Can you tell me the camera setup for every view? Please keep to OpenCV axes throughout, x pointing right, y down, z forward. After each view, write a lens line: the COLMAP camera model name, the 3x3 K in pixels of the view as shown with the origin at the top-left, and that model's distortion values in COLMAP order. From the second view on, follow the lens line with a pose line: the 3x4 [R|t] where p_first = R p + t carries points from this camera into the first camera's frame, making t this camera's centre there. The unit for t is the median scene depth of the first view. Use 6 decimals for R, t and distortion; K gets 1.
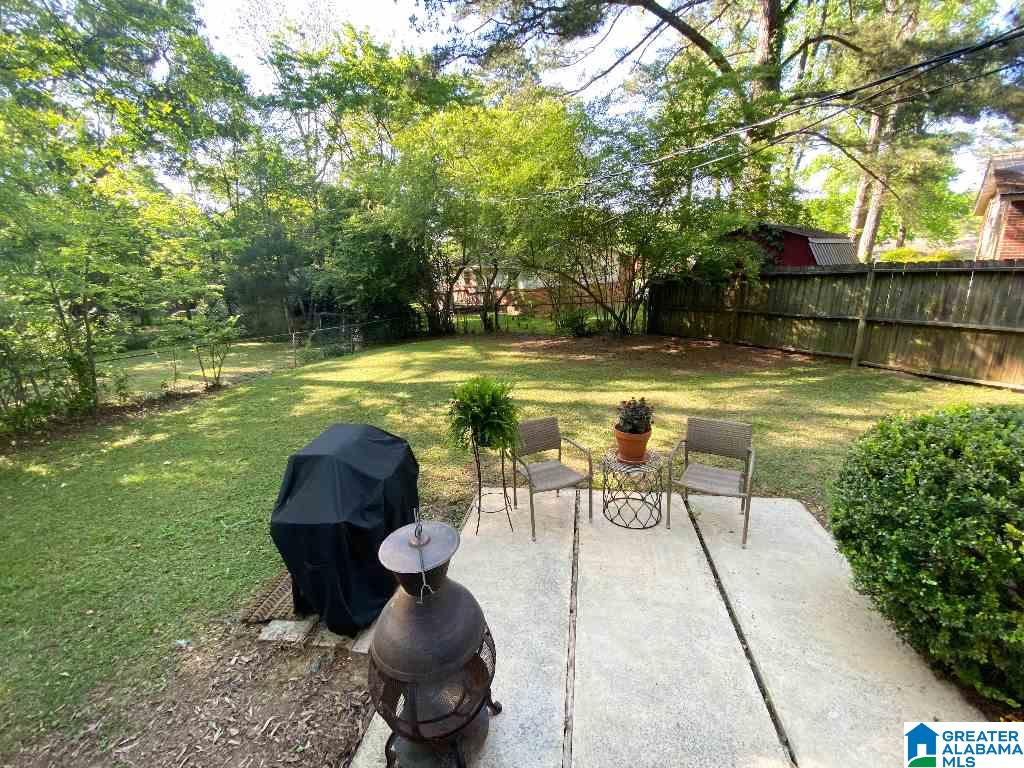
lens RADIAL K [[438.6, 0, 512.0], [0, 438.6, 384.0], [0, 0, 1]] dist [-0.002390, -0.000726]
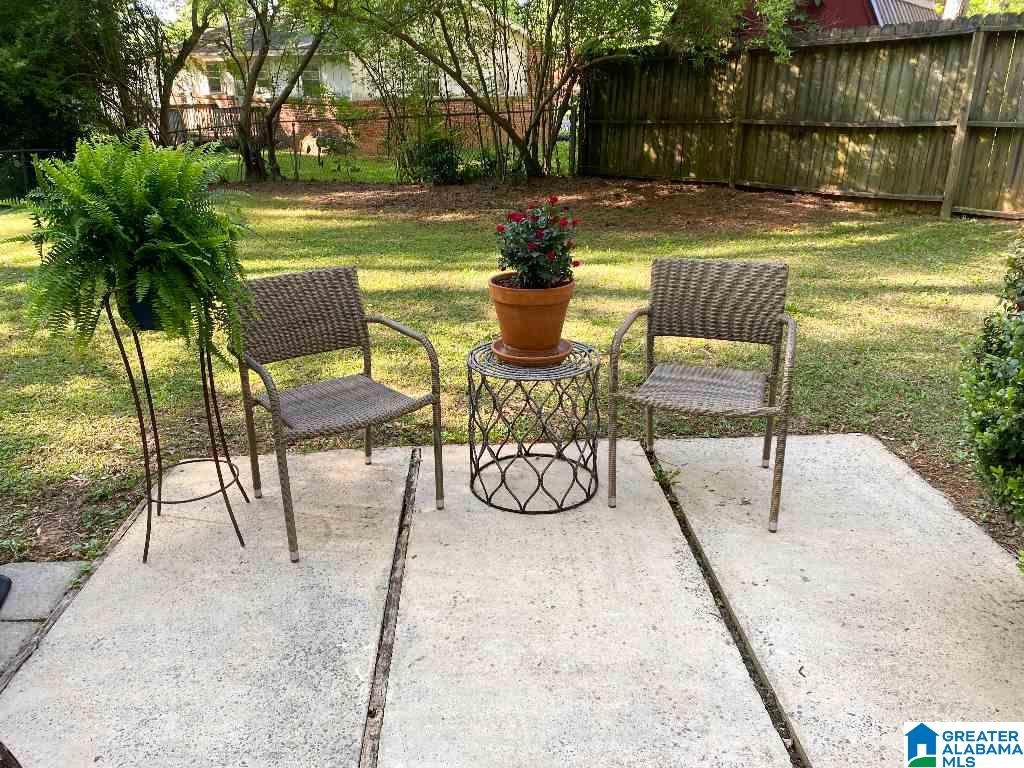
lens RADIAL K [[827.3, 0, 512.0], [0, 827.3, 384.0], [0, 0, 1]] dist [0.017468, 0.003248]
pose [[0.977103, -0.046381, 0.207648, 0.076507], [0.027954, 0.995475, 0.090814, 0.108192], [-0.210920, -0.082930, 0.973979, 0.187519]]
